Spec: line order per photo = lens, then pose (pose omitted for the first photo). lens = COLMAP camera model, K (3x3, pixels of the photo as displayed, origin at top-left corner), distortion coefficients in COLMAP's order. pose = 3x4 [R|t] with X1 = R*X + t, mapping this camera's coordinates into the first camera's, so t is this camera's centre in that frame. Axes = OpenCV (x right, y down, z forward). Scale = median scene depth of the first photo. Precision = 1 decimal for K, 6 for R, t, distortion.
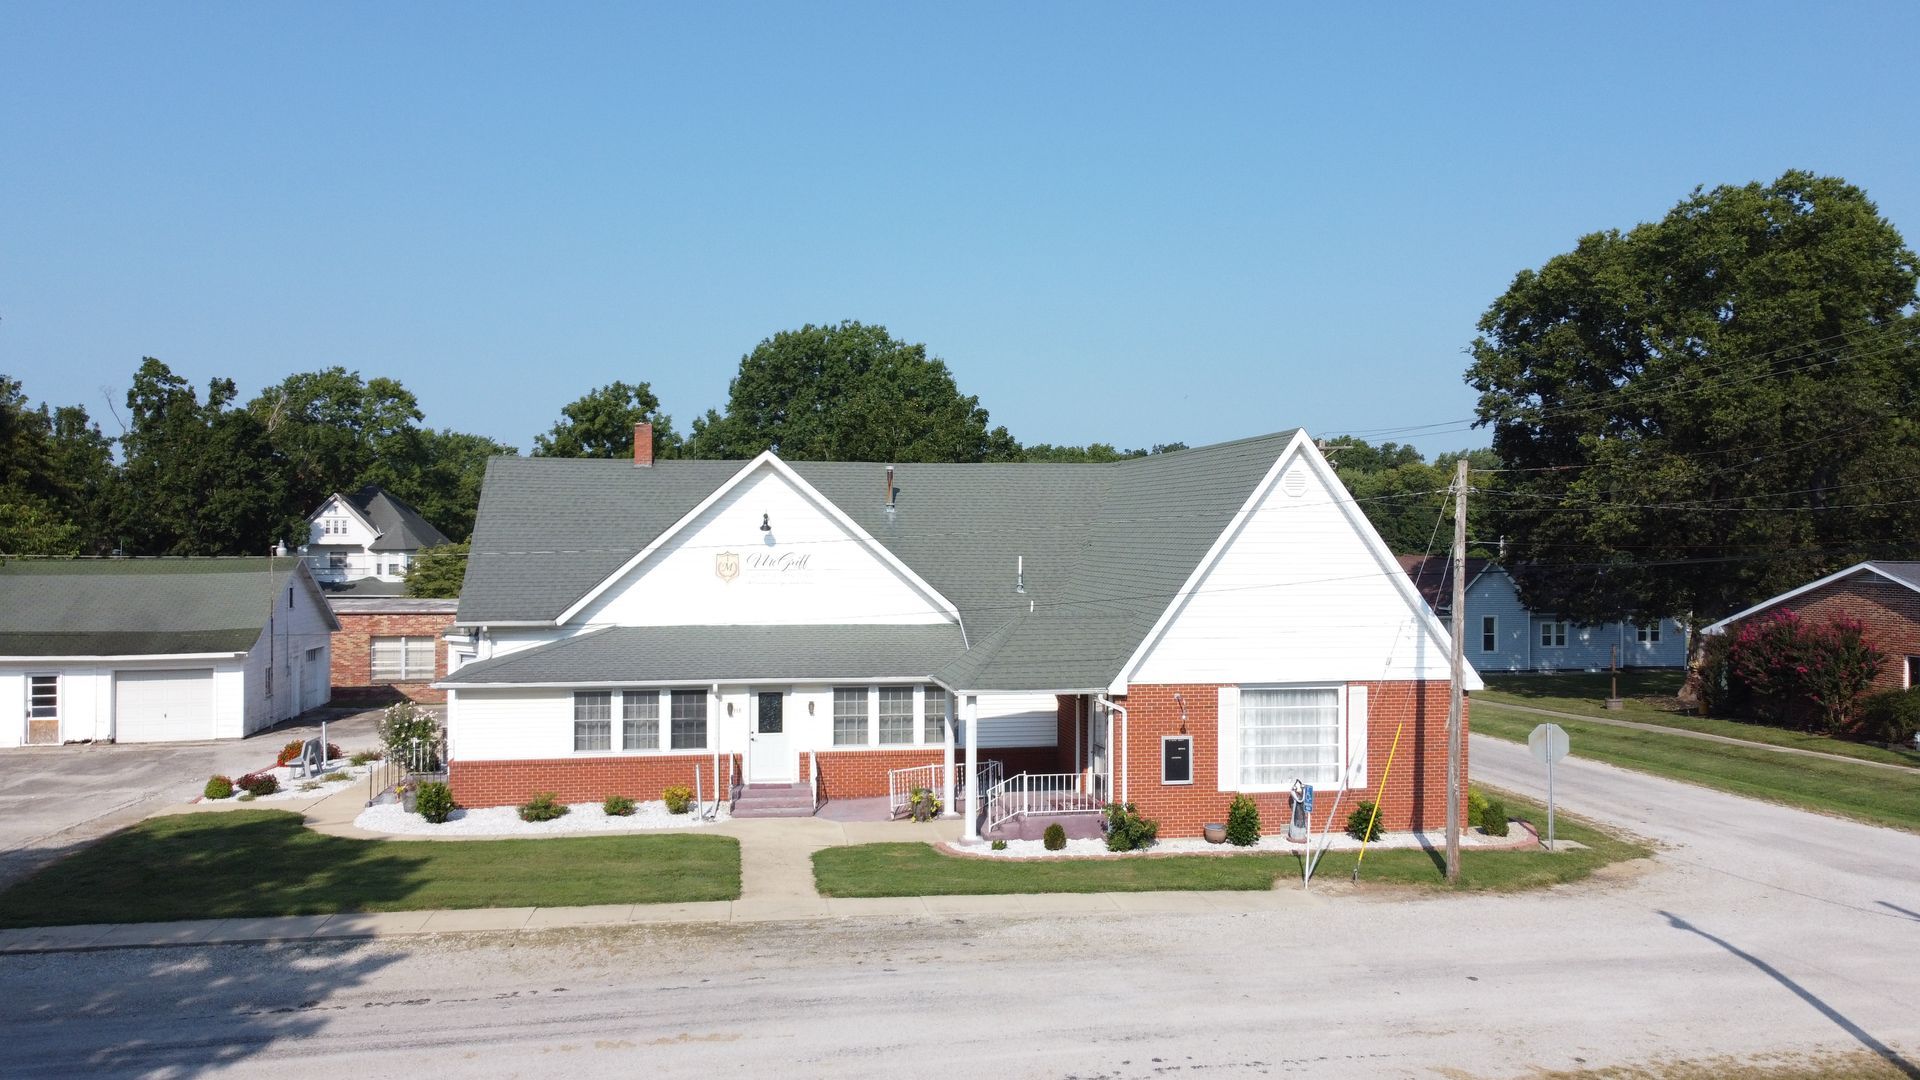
lens RADIAL K [[1448.0, 0, 960.0], [0, 1448.0, 540.0], [0, 0, 1]] dist [0.007159, -0.008290]
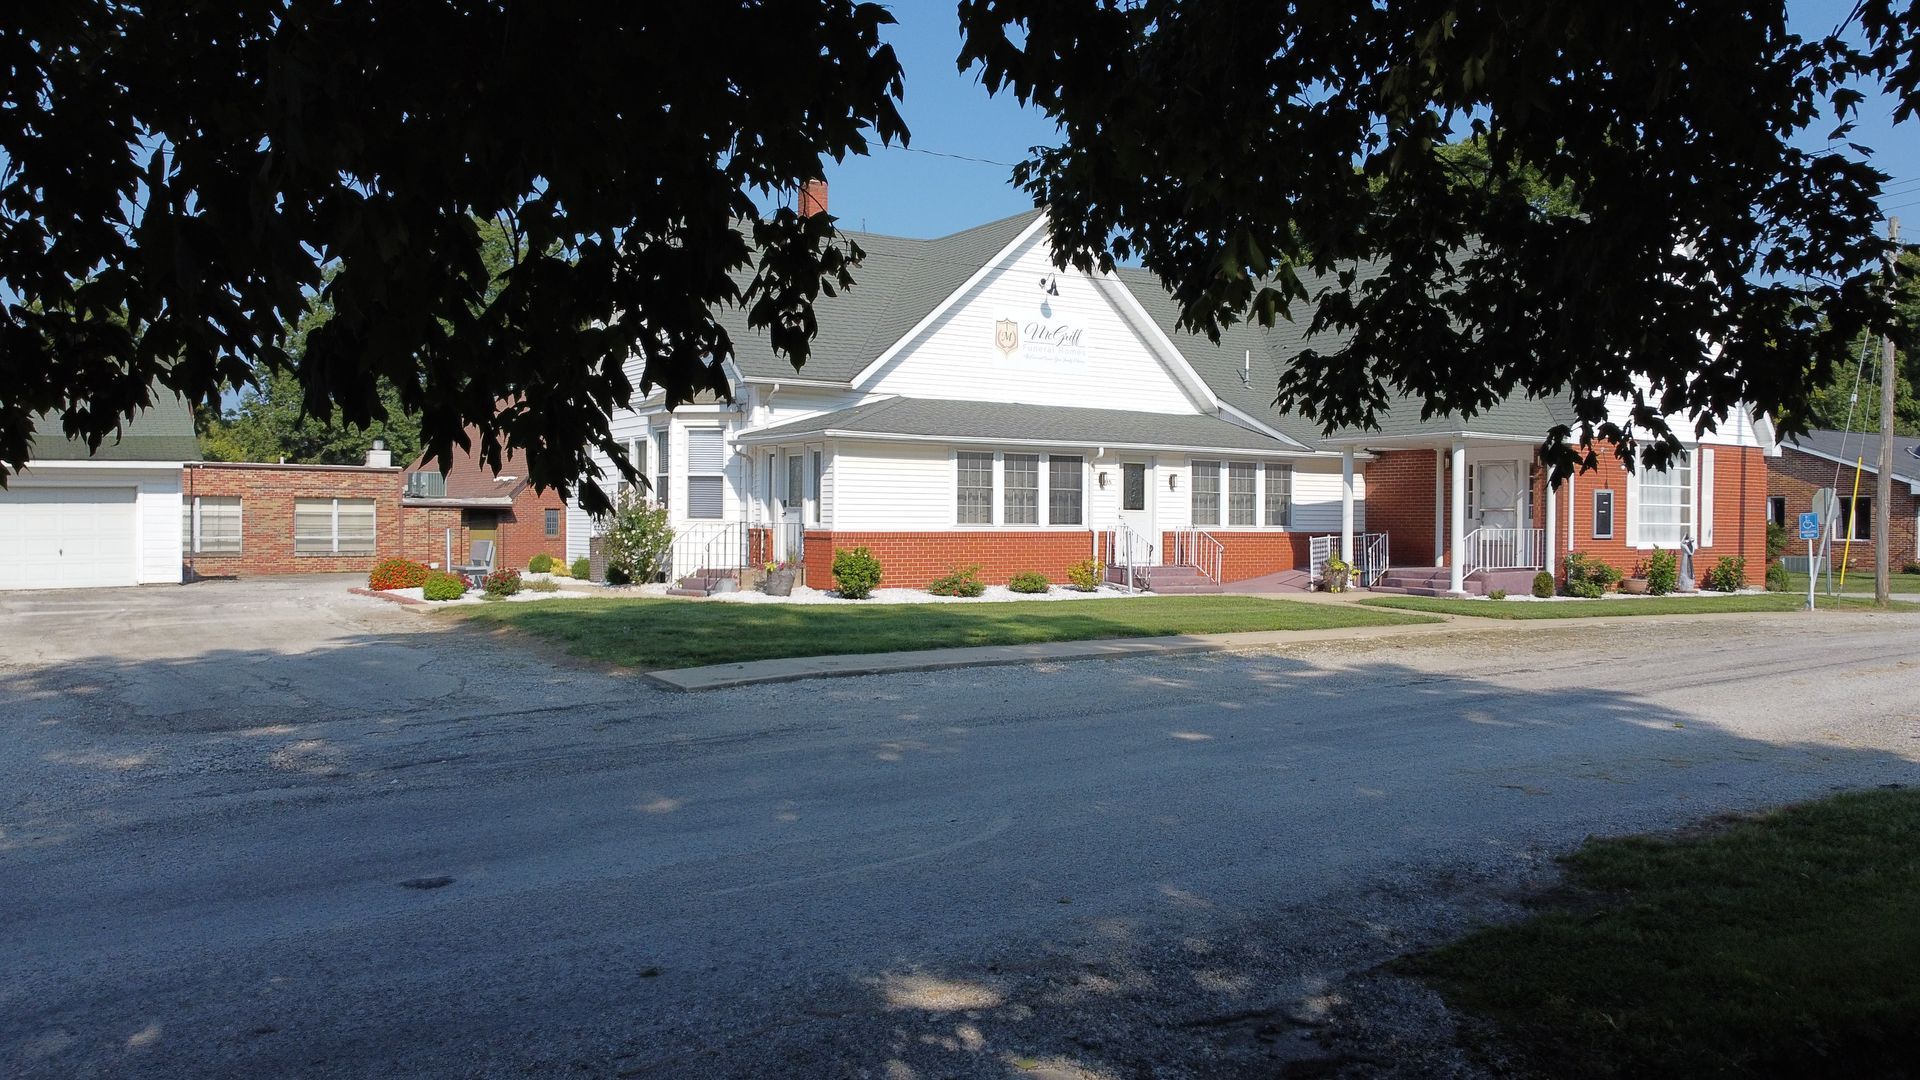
lens RADIAL K [[1450.8, 0, 960.0], [0, 1450.8, 540.0], [0, 0, 1]] dist [0.000385, -0.010556]
pose [[0.912819, -0.002008, 0.408360, -0.562080], [-0.002904, 0.999931, 0.011408, 0.135673], [-0.408355, -0.011599, 0.912750, 0.229428]]
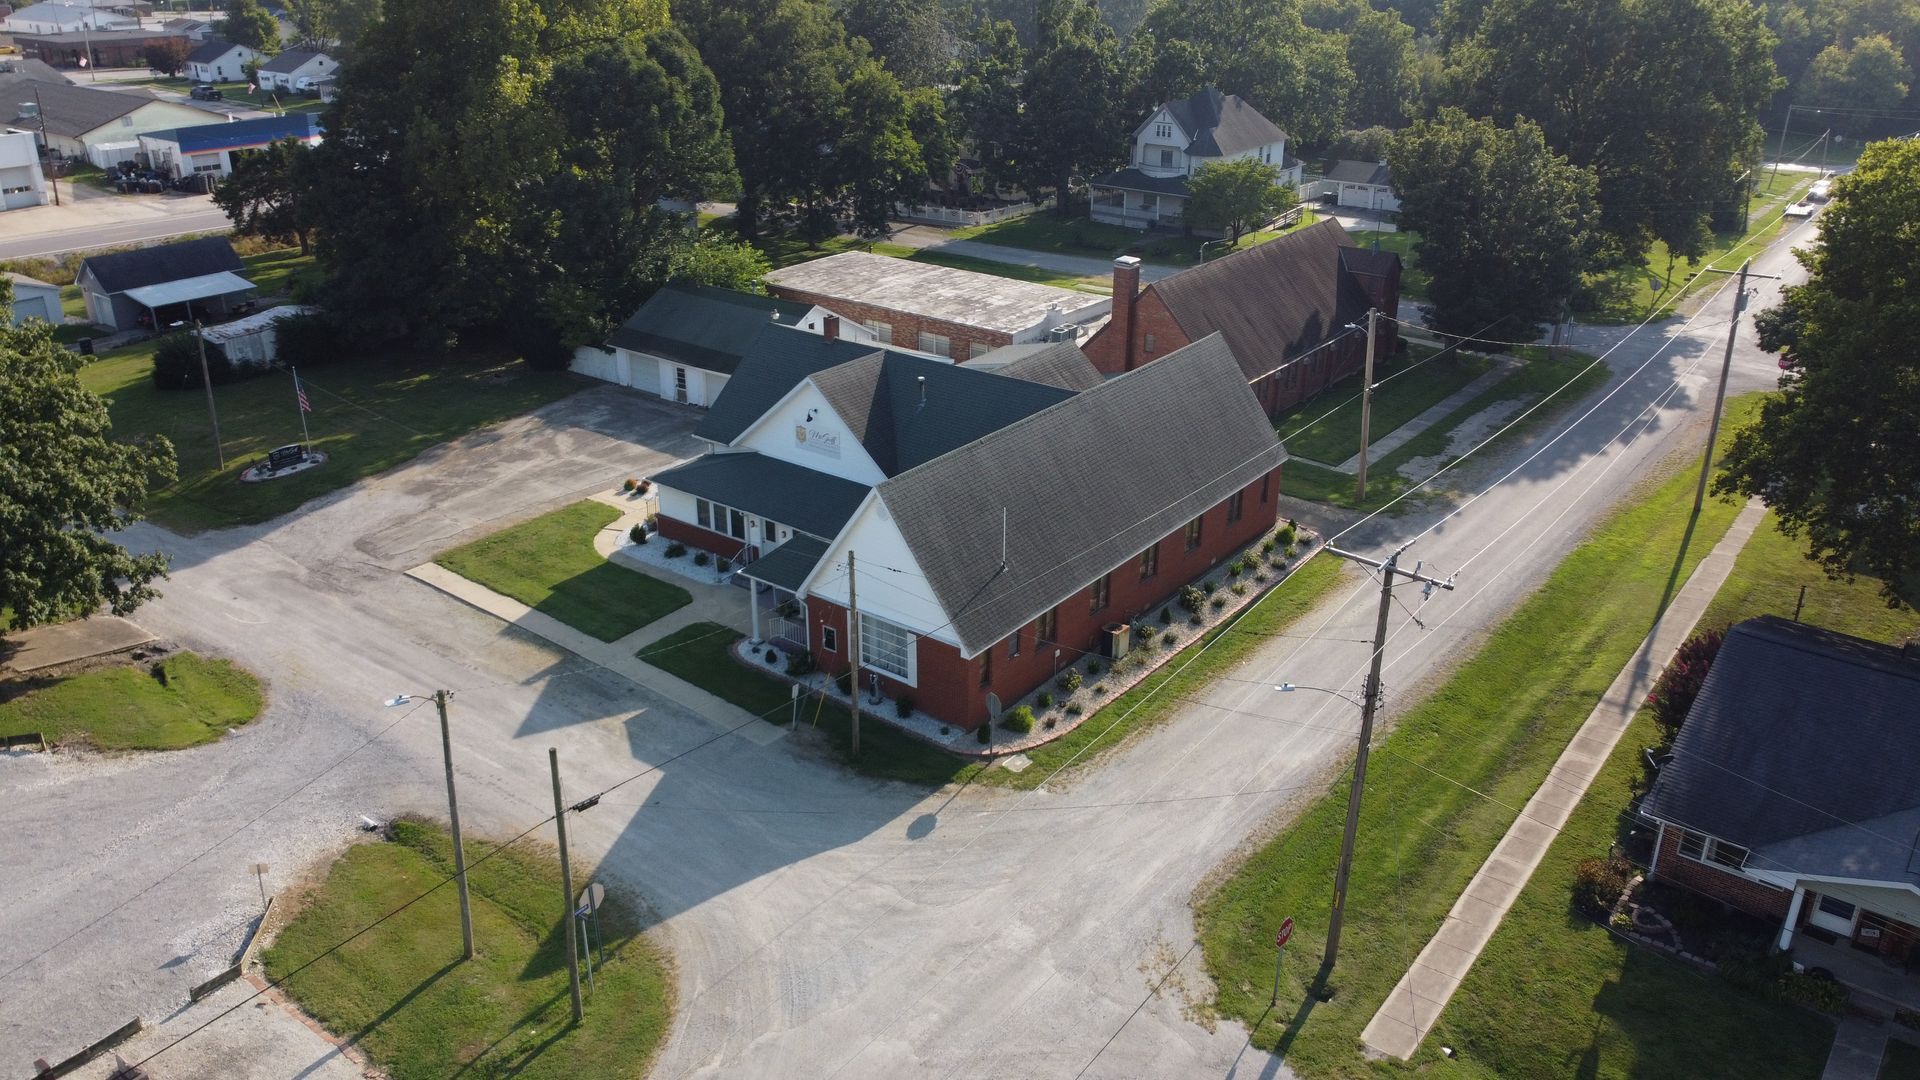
lens RADIAL K [[1448.0, 0, 960.0], [0, 1448.0, 540.0], [0, 0, 1]] dist [0.007159, -0.008290]
pose [[0.679740, 0.296619, -0.670799, 1.223606], [-0.004263, 0.916158, 0.400794, -0.586224], [0.733441, -0.269576, 0.624014, 0.020110]]
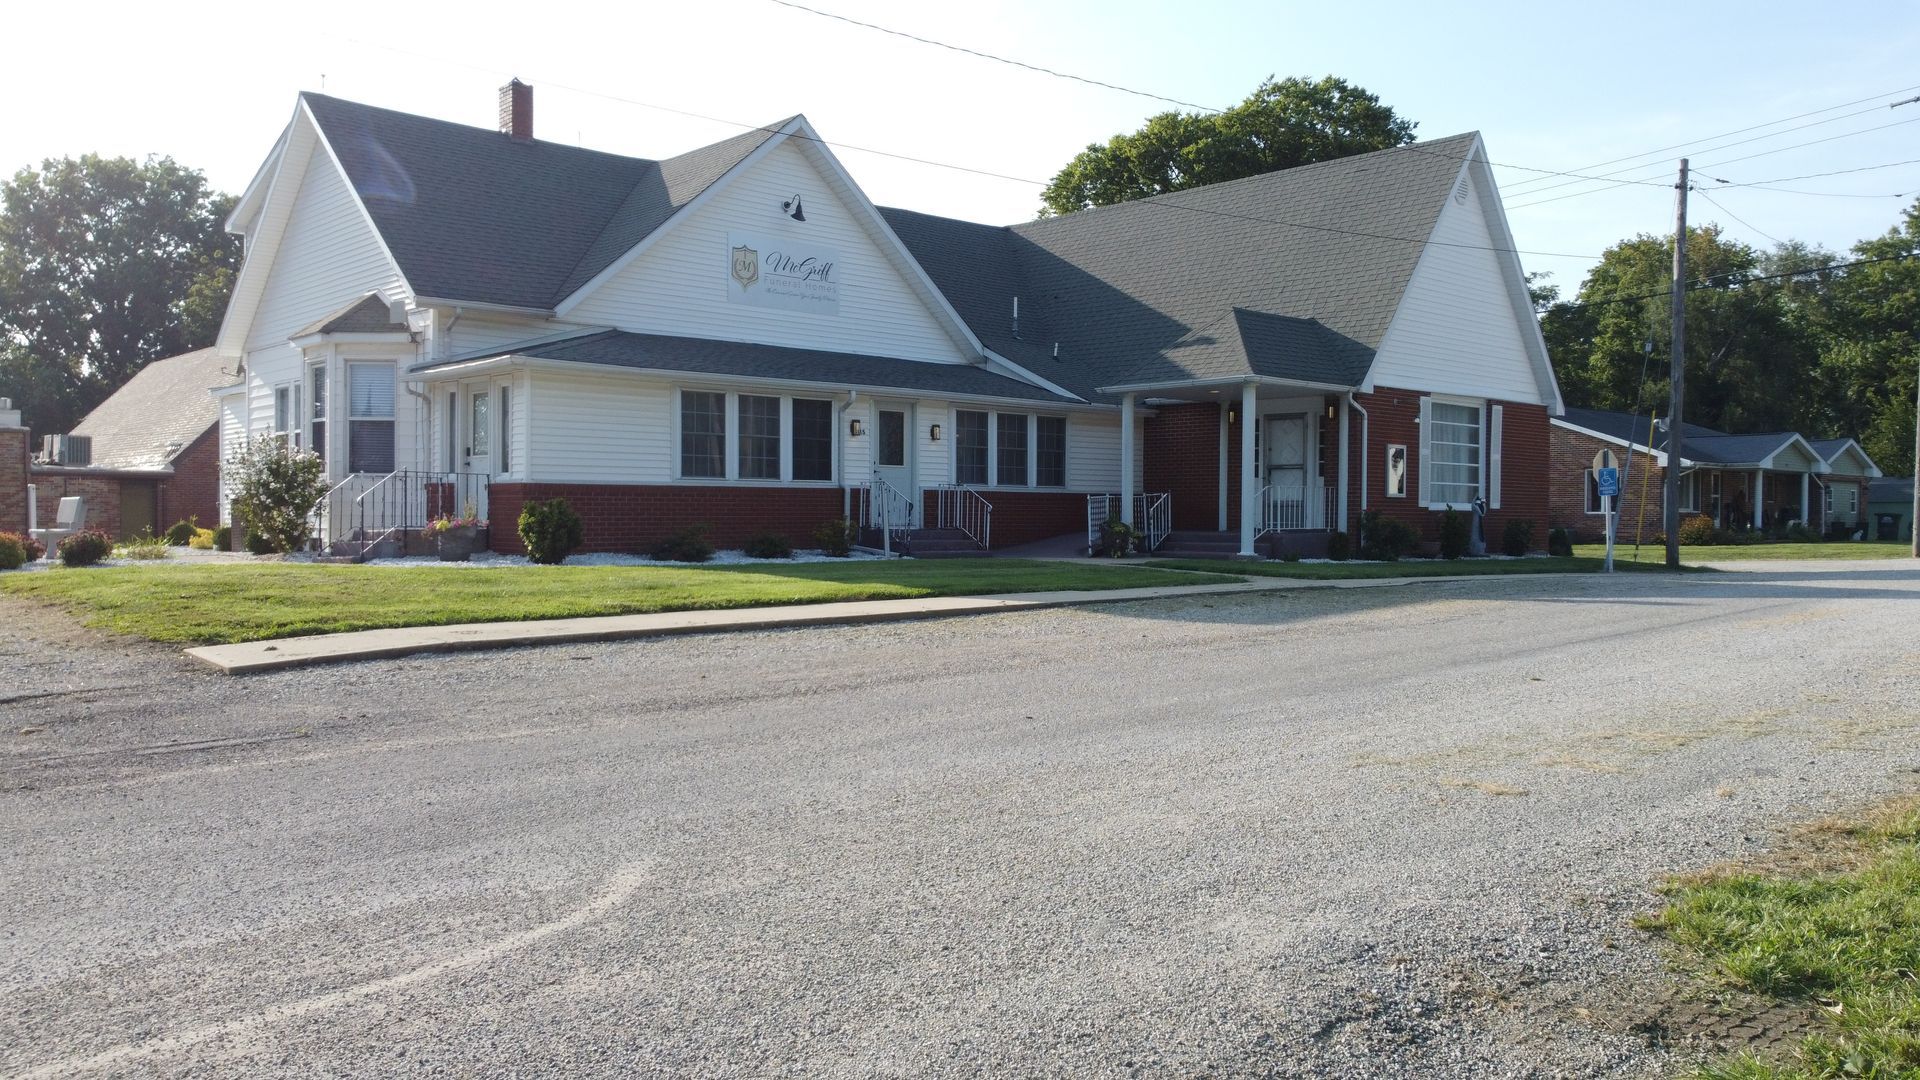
lens RADIAL K [[1448.0, 0, 960.0], [0, 1448.0, 540.0], [0, 0, 1]] dist [0.007159, -0.008290]
pose [[0.834531, -0.008542, 0.550895, -0.501056], [-0.001151, 0.999851, 0.017247, 0.152961], [-0.550960, -0.015027, 0.834396, 0.325625]]
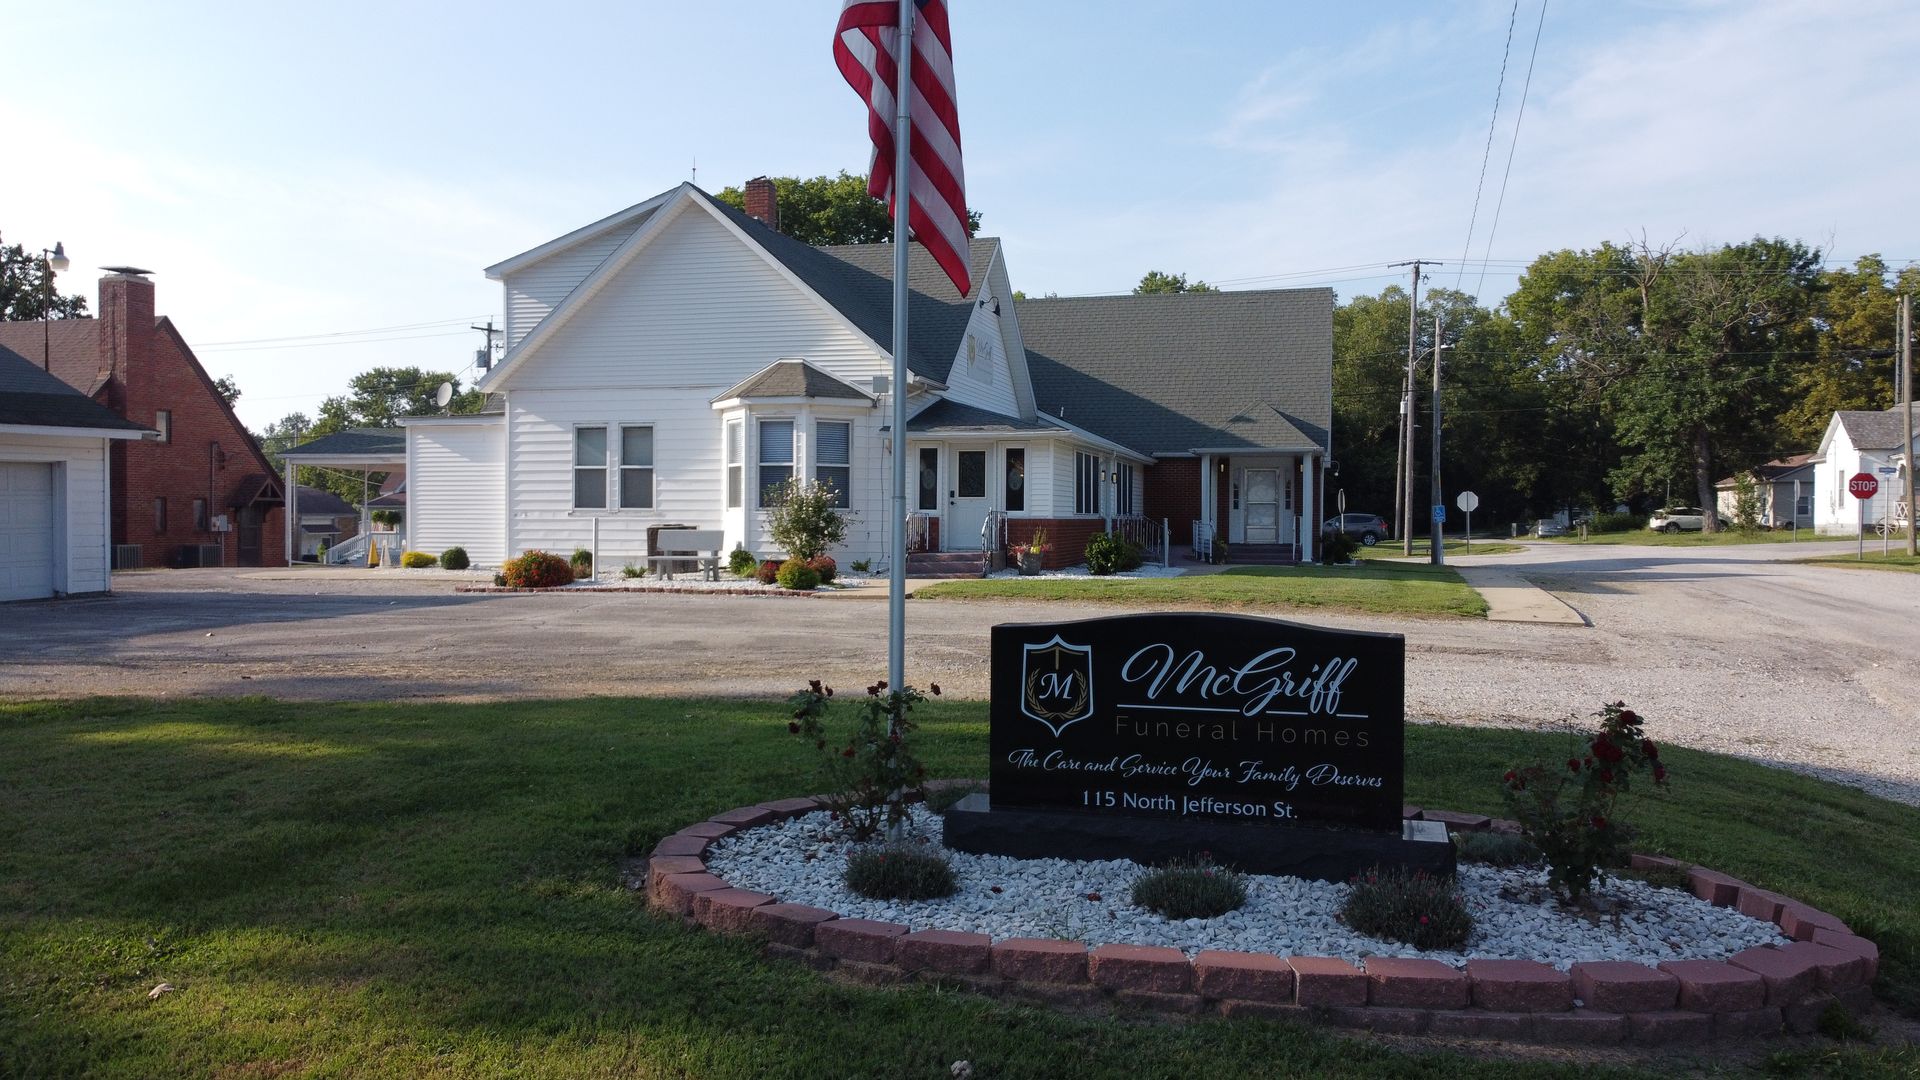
lens RADIAL K [[1448.0, 0, 960.0], [0, 1448.0, 540.0], [0, 0, 1]] dist [0.007159, -0.008290]
pose [[0.410774, -0.013267, 0.911640, -1.111916], [-0.001611, 0.999882, 0.015277, 0.139479], [-0.911736, -0.007744, 0.410705, 0.624480]]
